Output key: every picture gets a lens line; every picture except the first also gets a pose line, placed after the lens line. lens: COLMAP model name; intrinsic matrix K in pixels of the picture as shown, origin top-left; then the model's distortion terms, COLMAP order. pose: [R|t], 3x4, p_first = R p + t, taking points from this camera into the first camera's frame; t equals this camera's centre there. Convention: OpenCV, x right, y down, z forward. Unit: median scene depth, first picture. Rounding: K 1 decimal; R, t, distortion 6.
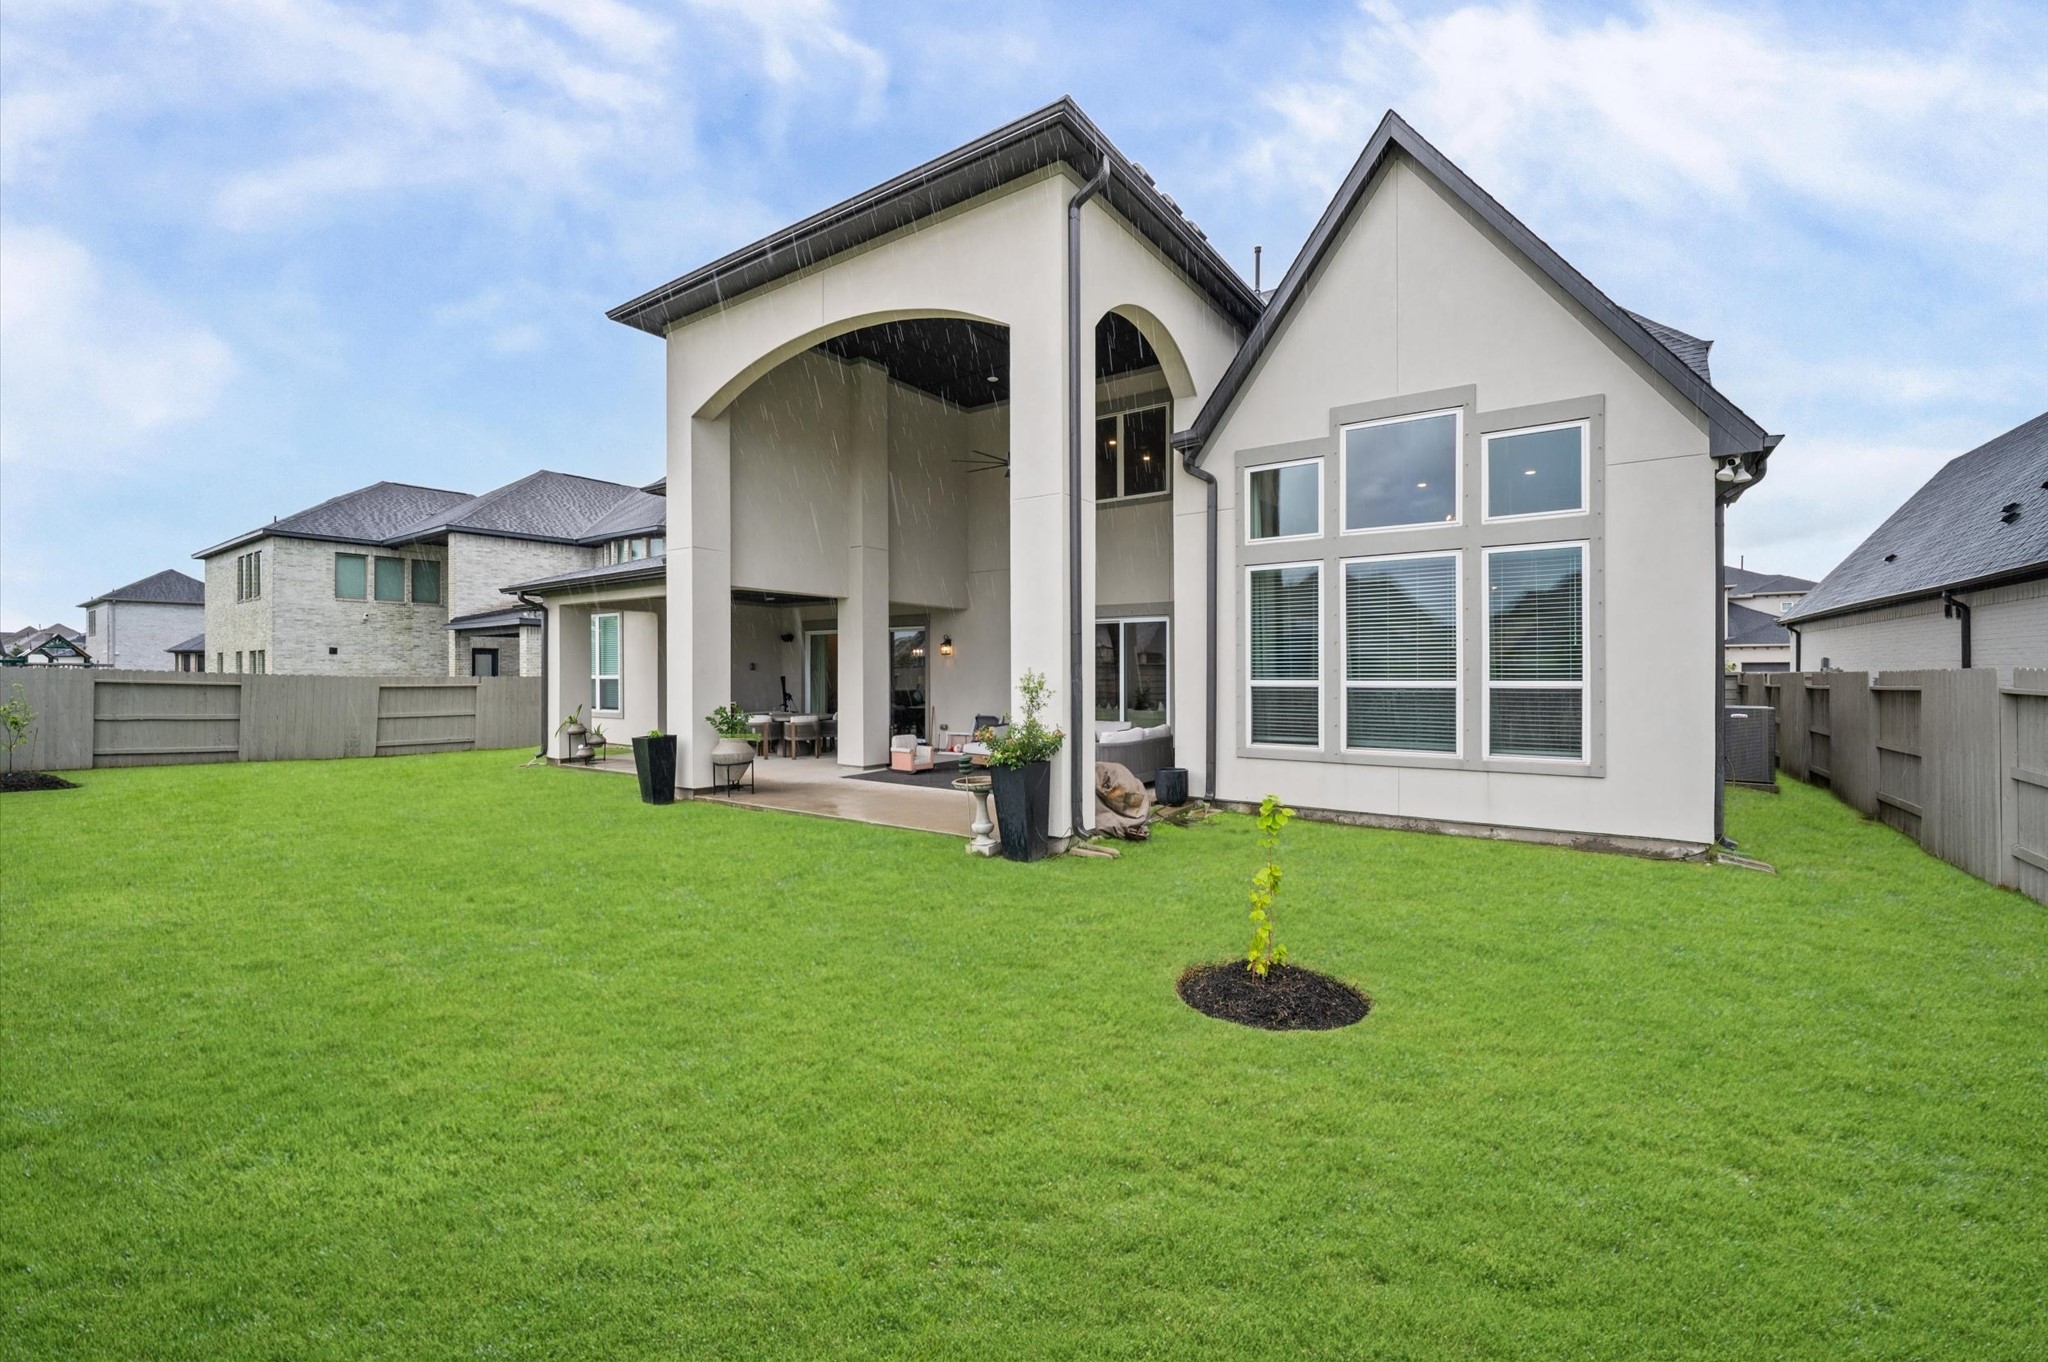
lens RADIAL K [[843.1, 0, 1021.7], [0, 843.1, 668.5], [0, 0, 1]] dist [-0.000745, -0.000174]
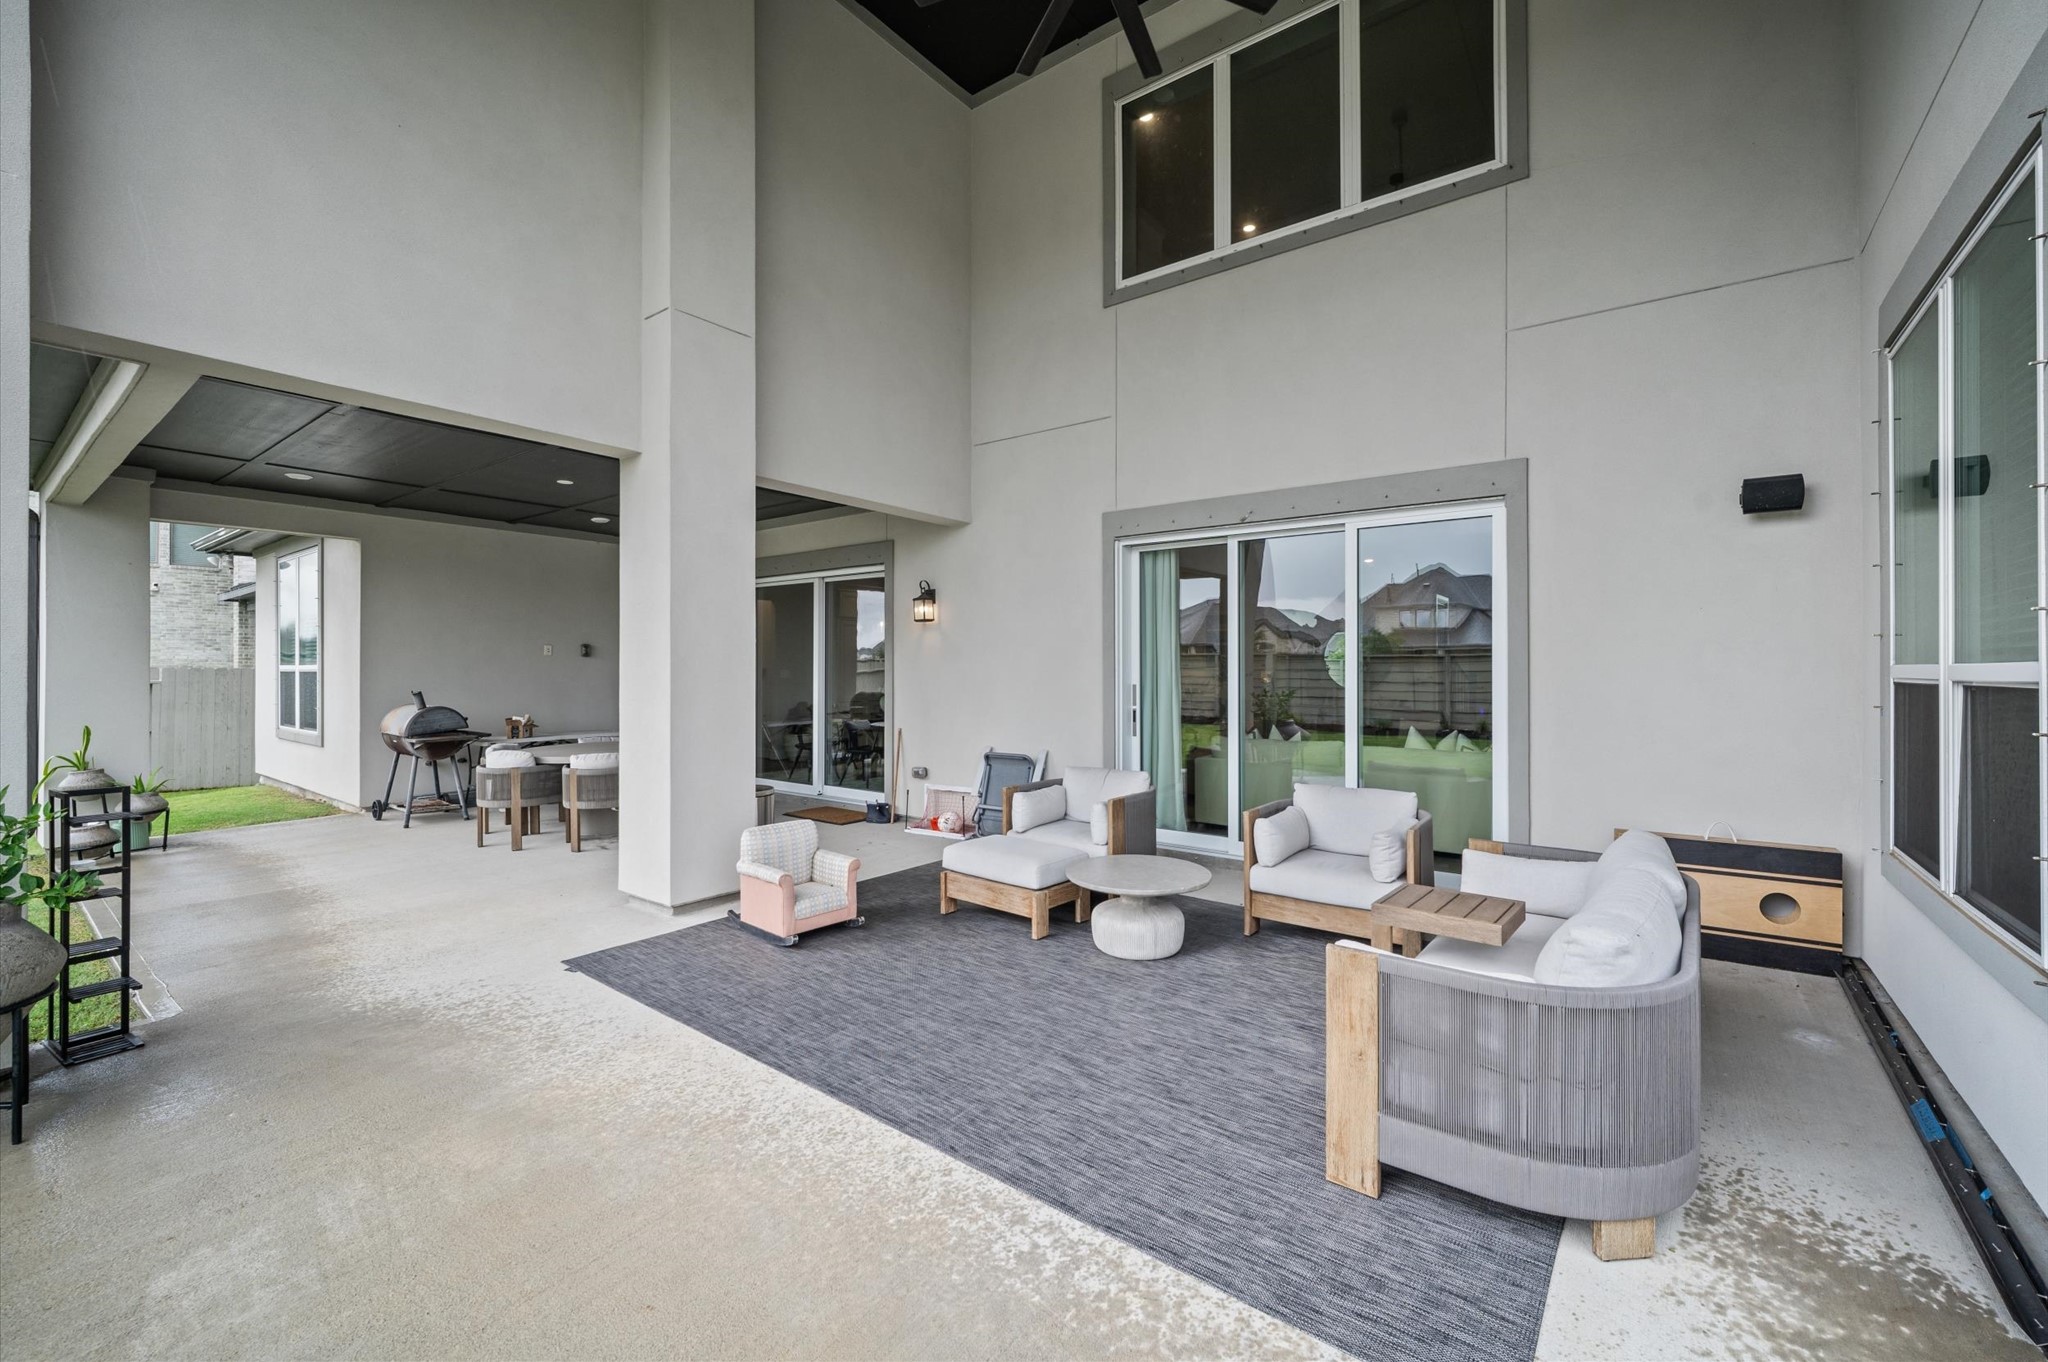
lens RADIAL K [[843.1, 0, 1021.7], [0, 843.1, 668.5], [0, 0, 1]] dist [-0.000745, -0.000174]
pose [[0.999343, 0.003479, -0.036072, -0.017912], [-0.003464, 0.999994, 0.000498, 0.009579], [0.036073, -0.000373, 0.999349, 0.537208]]
